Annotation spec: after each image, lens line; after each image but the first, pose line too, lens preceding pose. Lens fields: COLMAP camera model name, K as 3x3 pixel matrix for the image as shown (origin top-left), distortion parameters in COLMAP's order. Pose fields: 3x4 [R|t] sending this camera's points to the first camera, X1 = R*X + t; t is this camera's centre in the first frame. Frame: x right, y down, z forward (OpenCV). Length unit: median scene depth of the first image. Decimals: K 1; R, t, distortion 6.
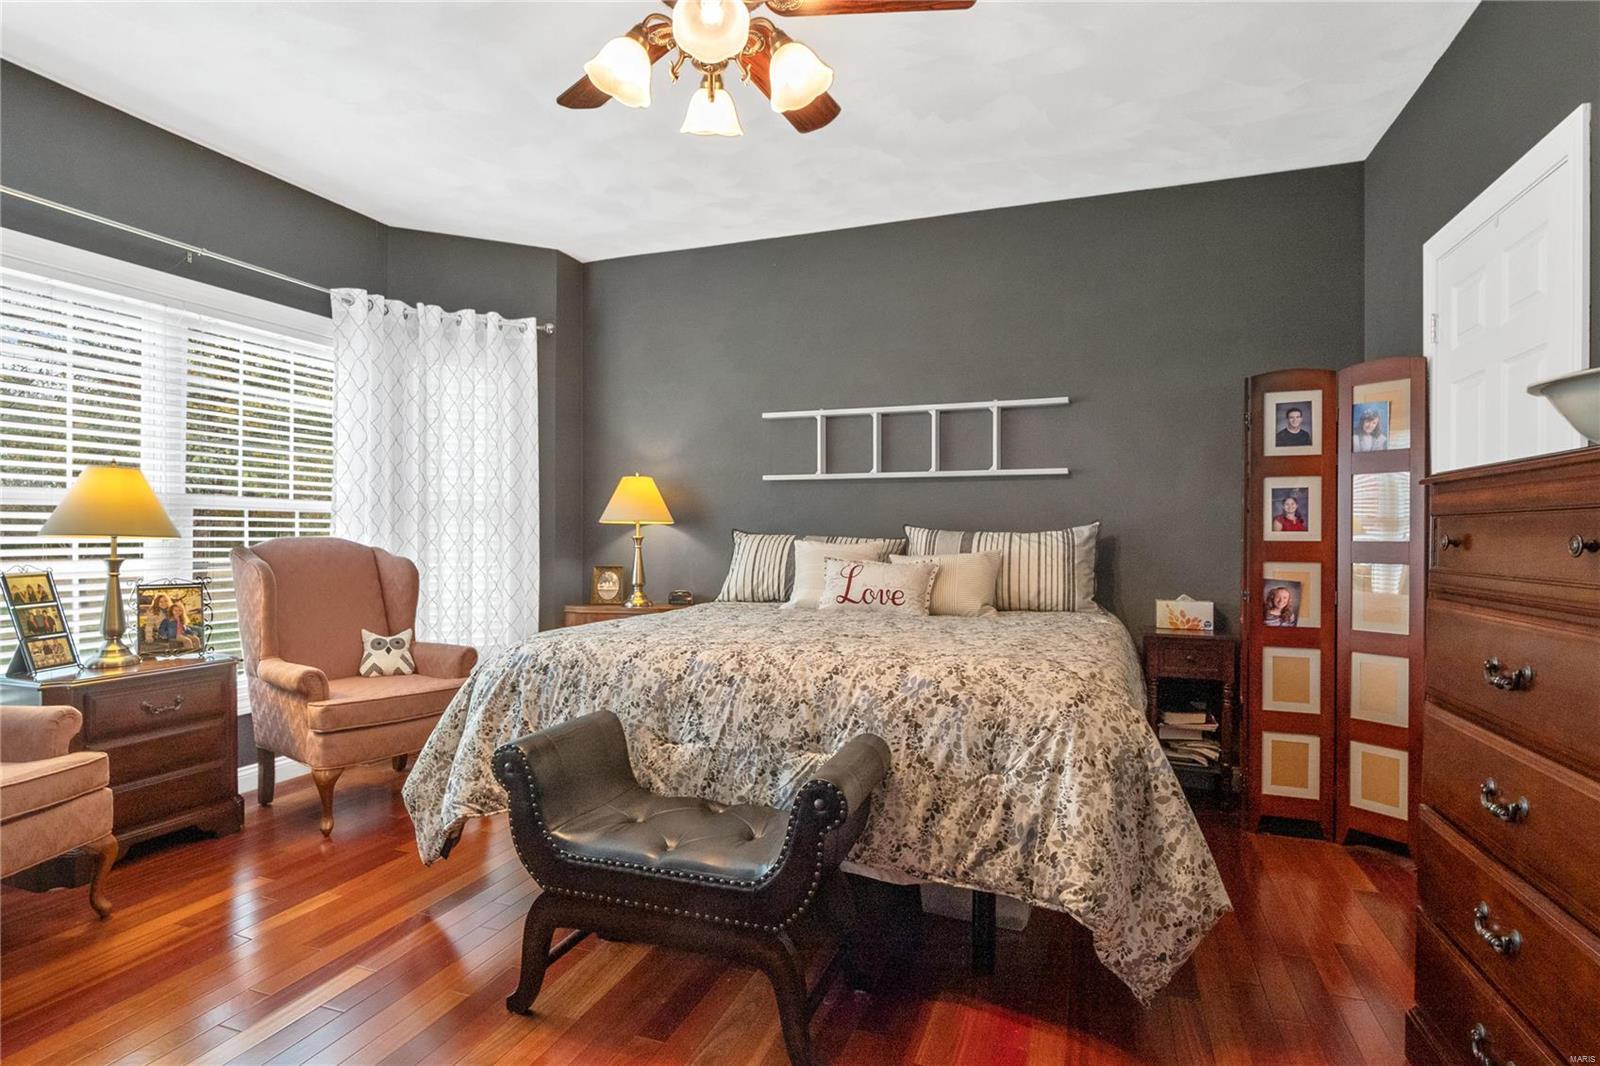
lens RADIAL K [[832.3, 0, 786.0], [0, 832.3, 524.8], [0, 0, 1]] dist [0.017637, -0.000313]
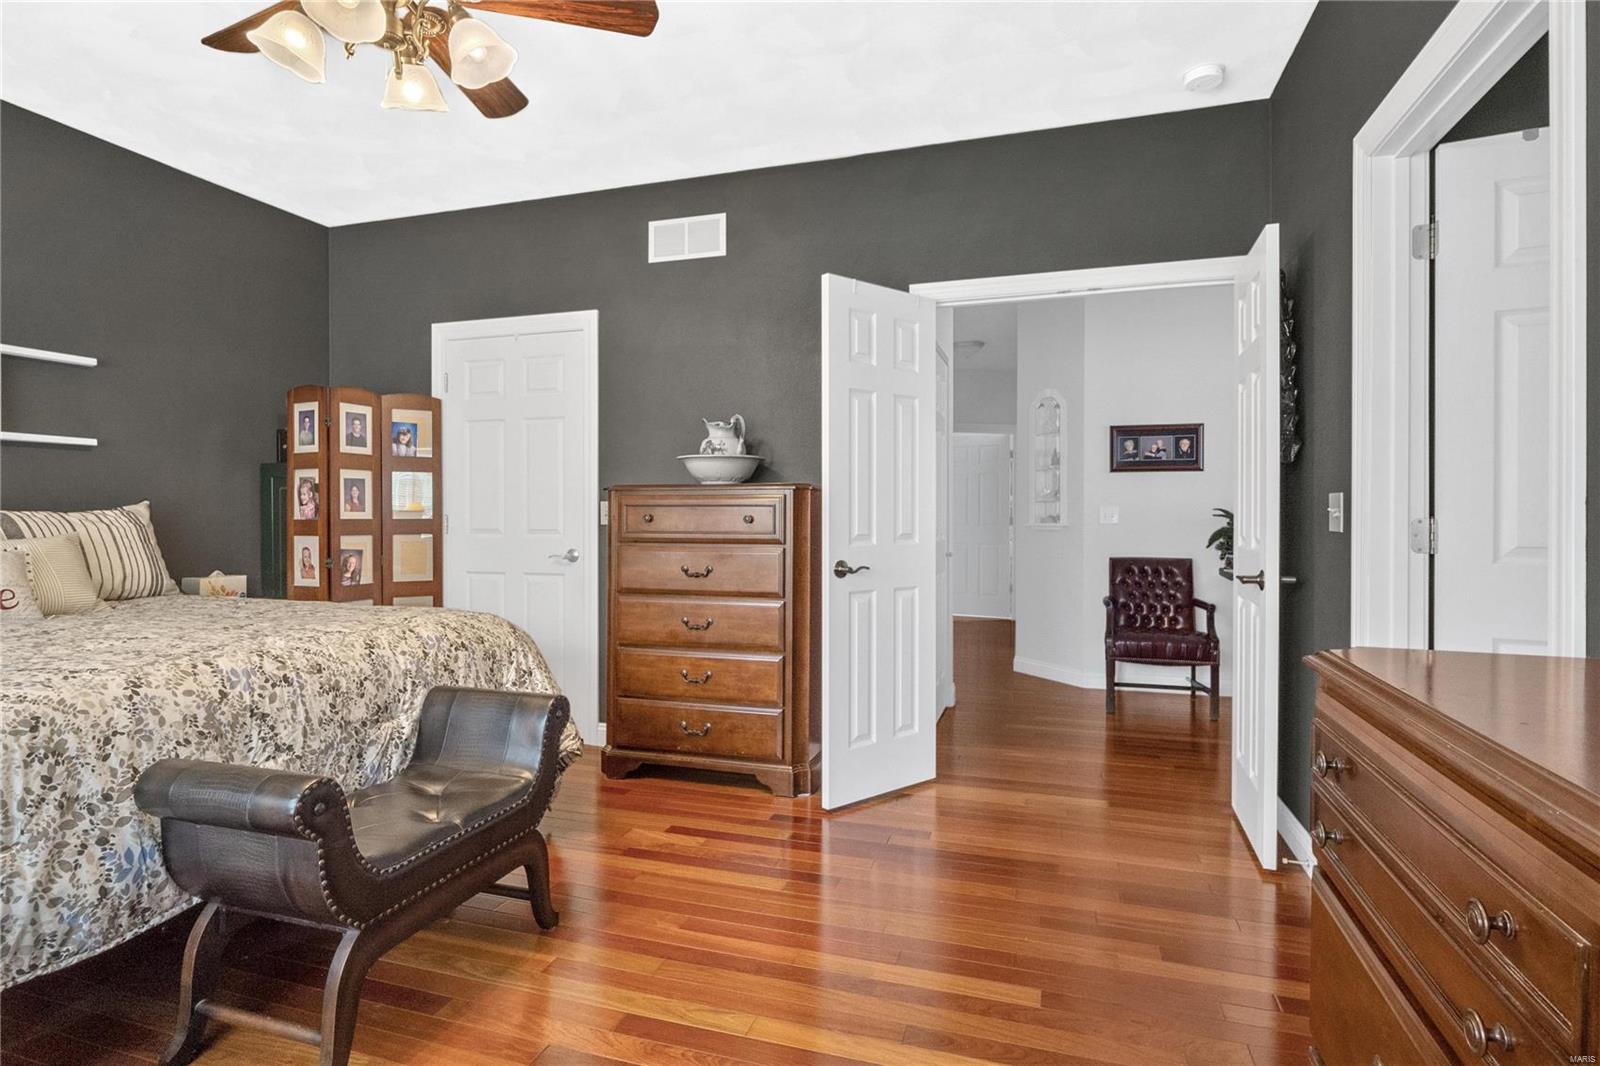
lens RADIAL K [[828.5, 0, 795.8], [0, 828.5, 530.3], [0, 0, 1]] dist [-0.001073, -0.000447]
pose [[-0.042291, -0.019534, 0.998914, -0.939526], [-0.010970, 0.999758, 0.019086, 0.005932], [-0.999045, -0.010151, -0.042495, 0.487438]]
